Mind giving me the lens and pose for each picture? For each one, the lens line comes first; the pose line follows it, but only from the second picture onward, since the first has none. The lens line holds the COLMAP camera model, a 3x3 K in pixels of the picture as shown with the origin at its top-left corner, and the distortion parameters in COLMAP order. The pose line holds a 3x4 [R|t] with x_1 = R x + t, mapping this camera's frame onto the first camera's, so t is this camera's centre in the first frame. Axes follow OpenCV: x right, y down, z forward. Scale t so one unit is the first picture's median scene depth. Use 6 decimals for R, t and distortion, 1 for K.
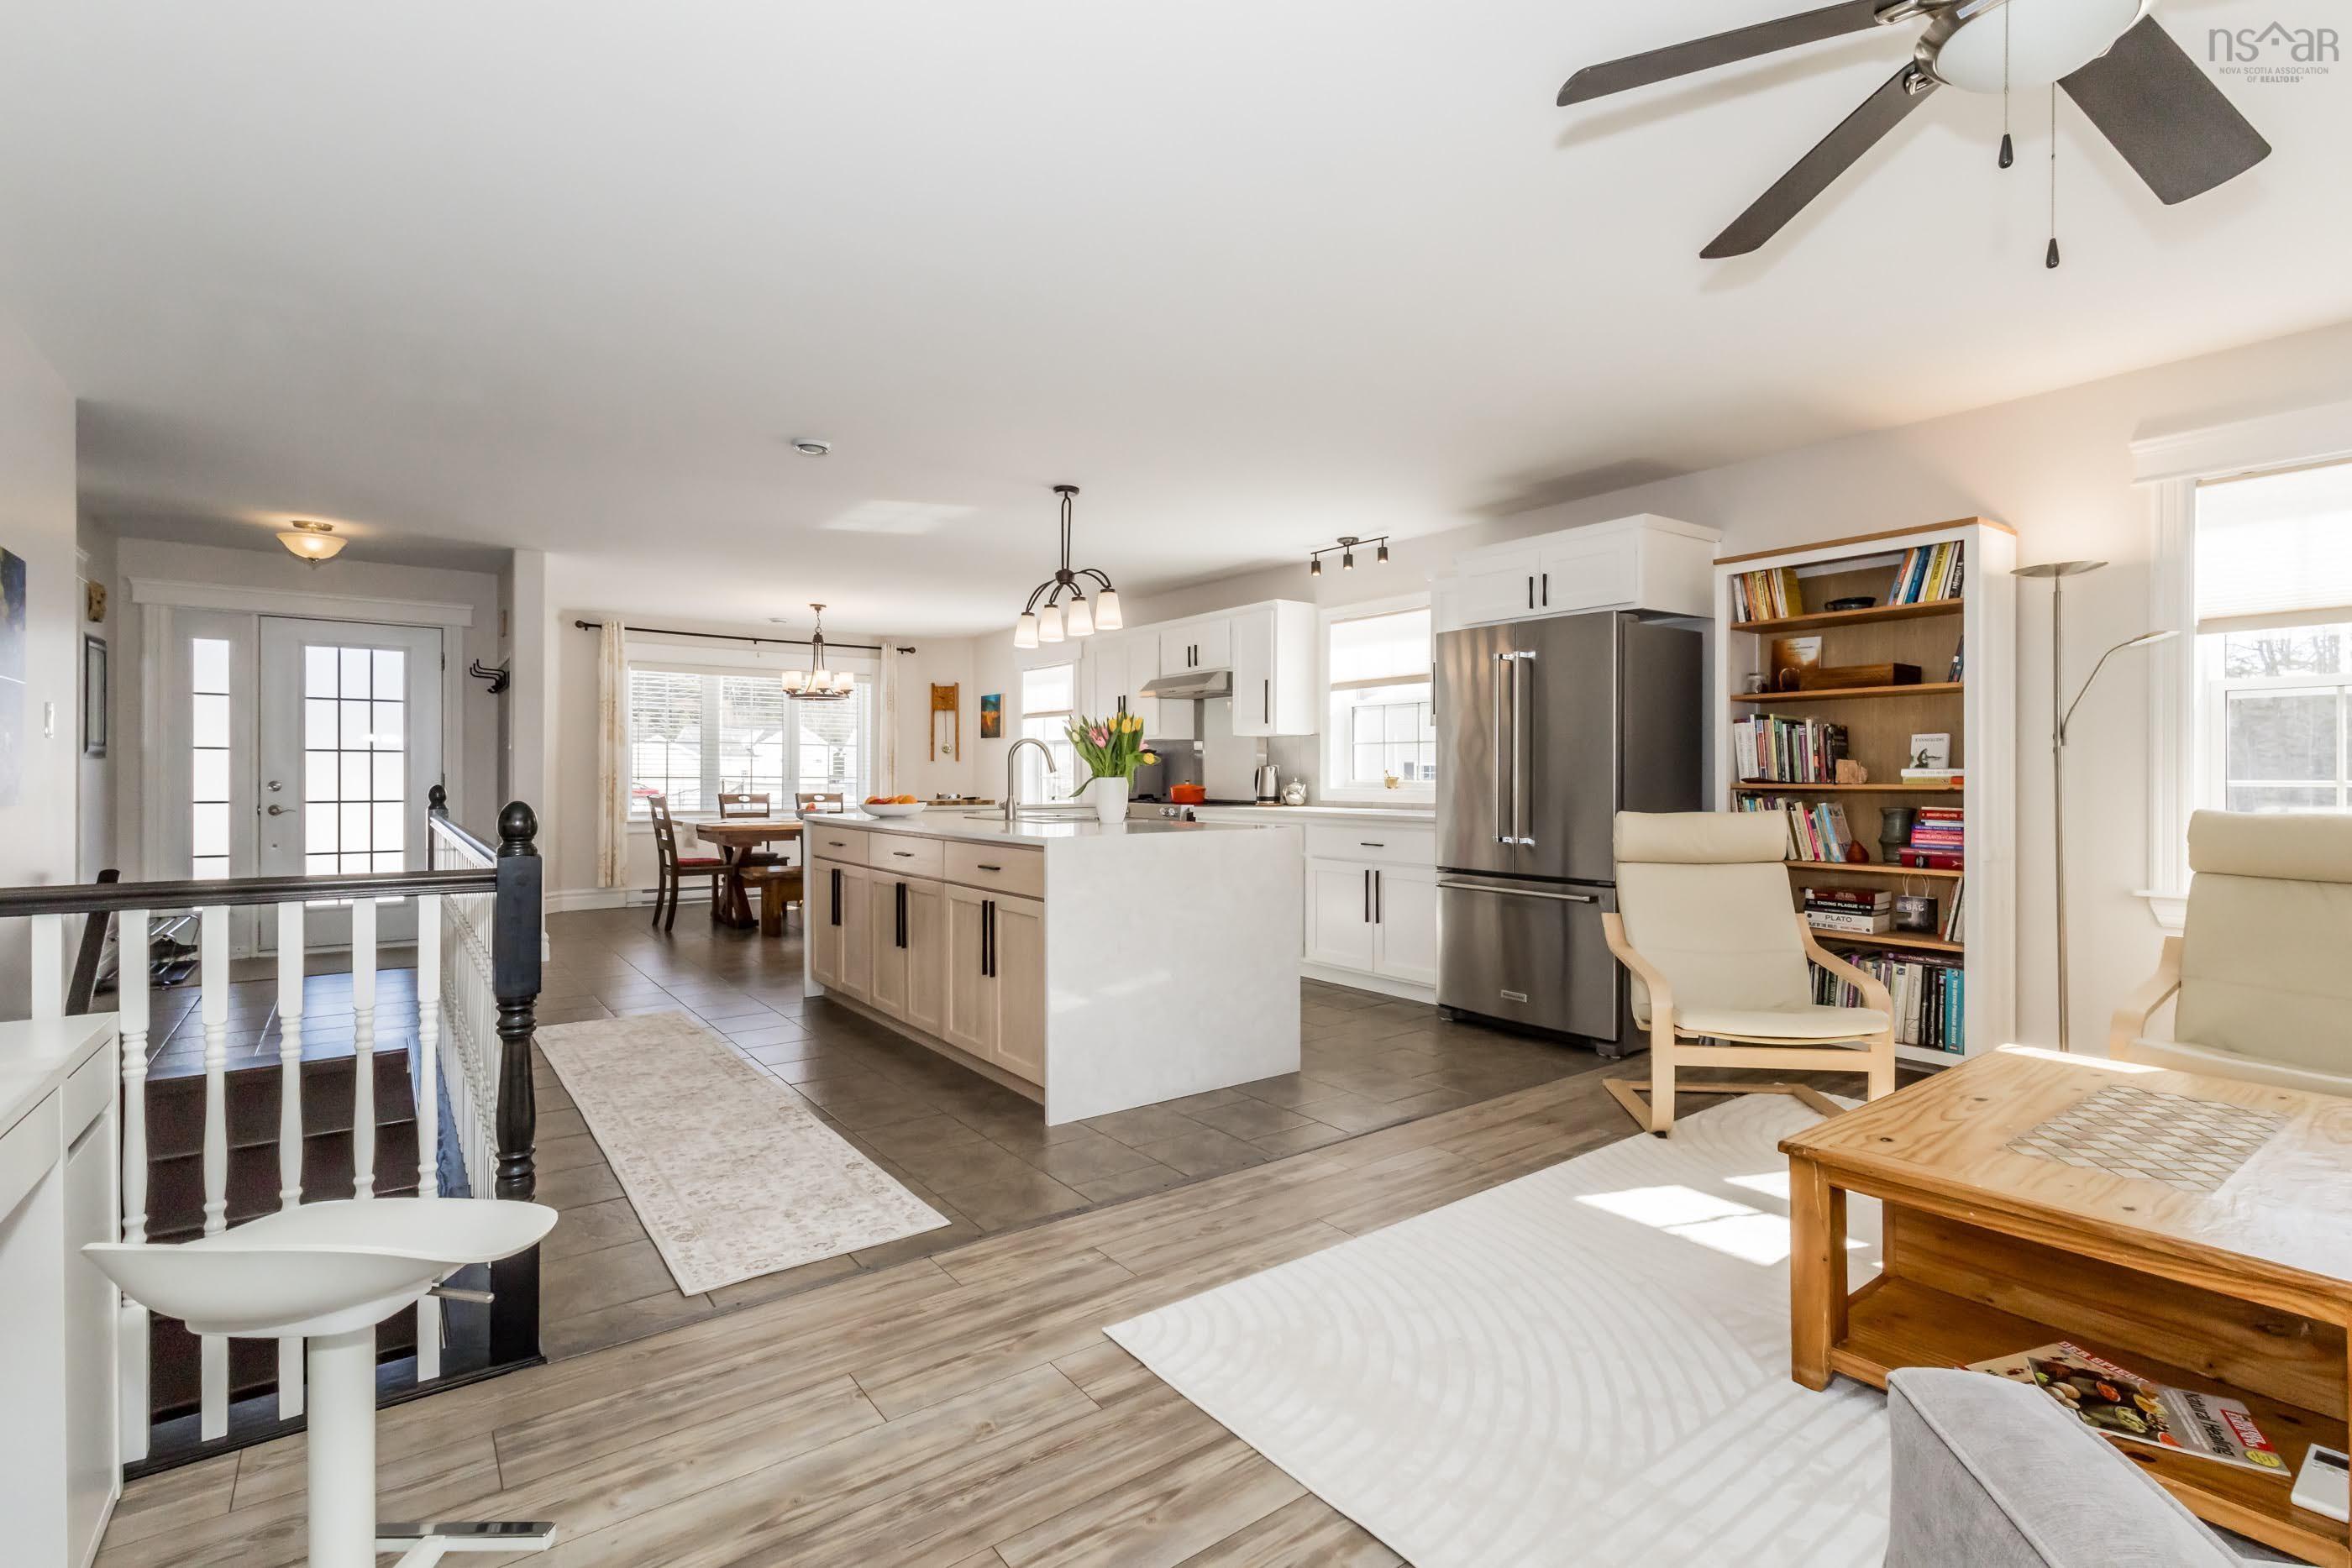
lens RADIAL K [[1085.3, 0, 1224.4], [0, 1085.3, 765.2], [0, 0, 1]] dist [0.002188, -0.000071]
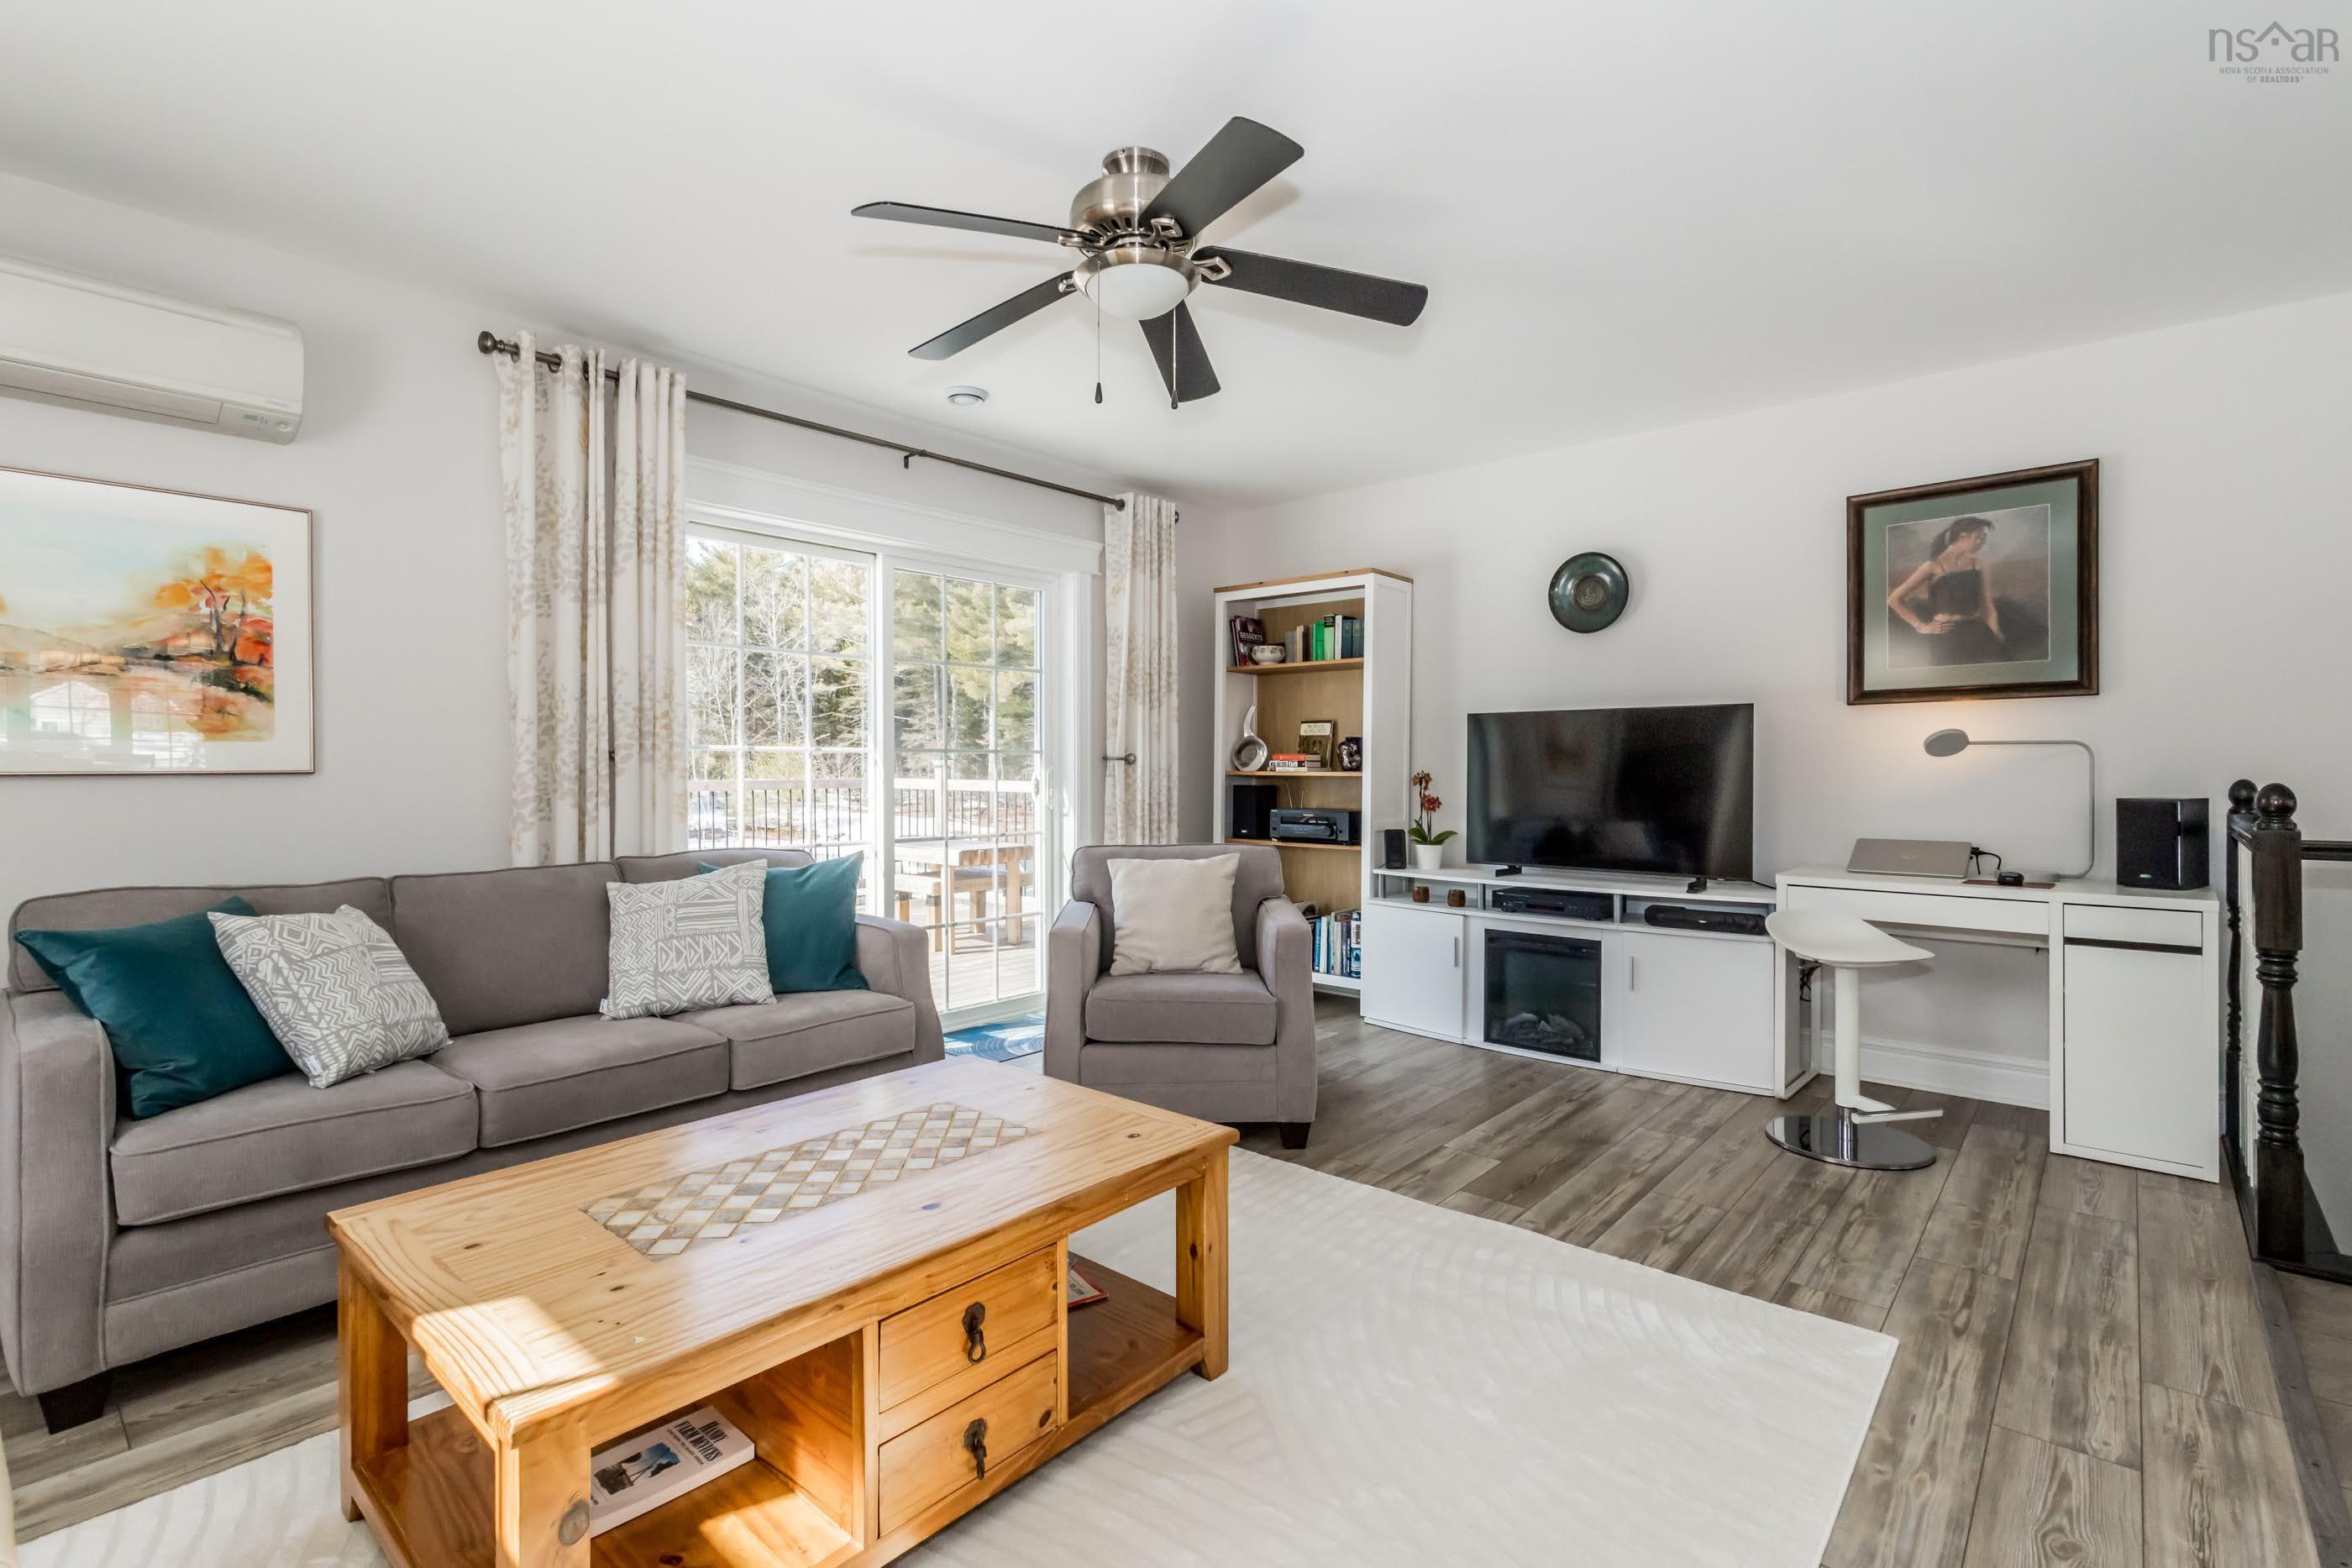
lens RADIAL K [[1085.3, 0, 1217.1], [0, 1085.3, 776.1], [0, 0, 1]] dist [0.002188, -0.000071]
pose [[-0.978925, 0.002020, -0.204212, 0.219453], [0.002924, 0.999987, -0.004126, 0.006282], [0.204201, -0.004636, -0.978918, 0.591036]]
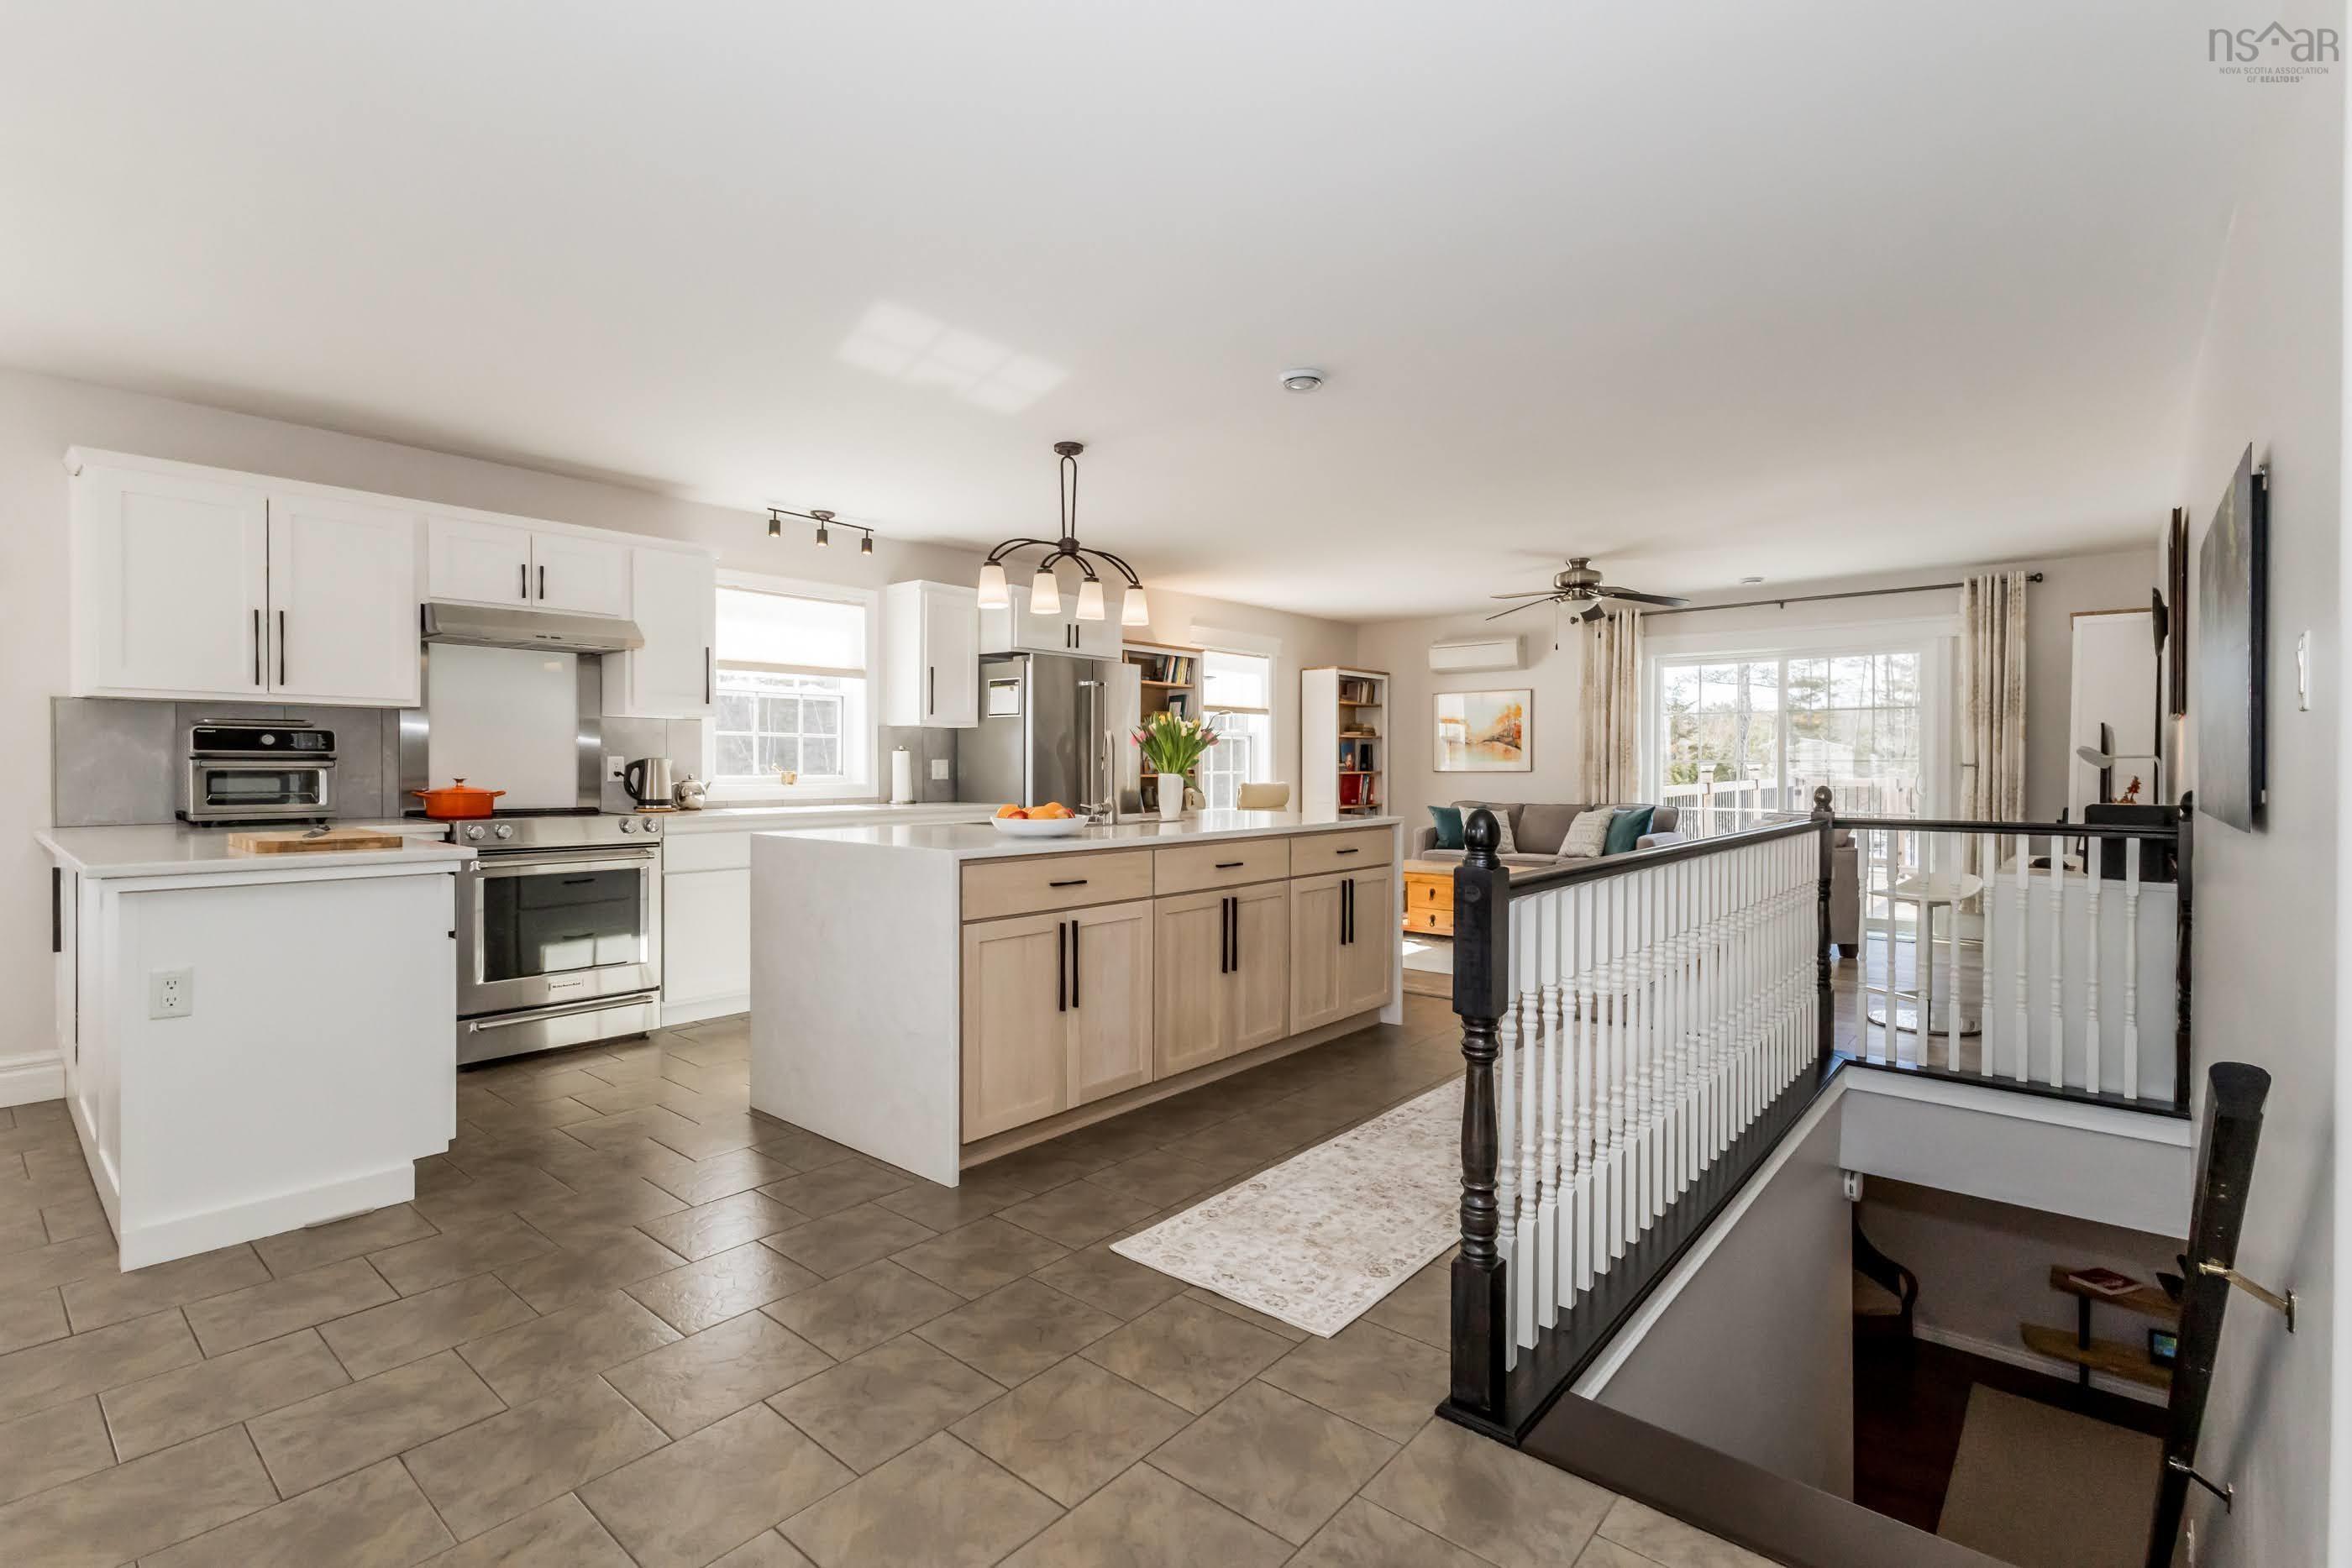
lens RADIAL K [[1085.3, 0, 1125.5], [0, 1085.3, 778.8], [0, 0, 1]] dist [0.002188, -0.000071]
pose [[-0.171539, -0.012575, 0.985097, -0.770609], [-0.012595, 0.999865, 0.010570, 0.003240], [-0.985097, -0.010594, -0.171674, 0.831049]]
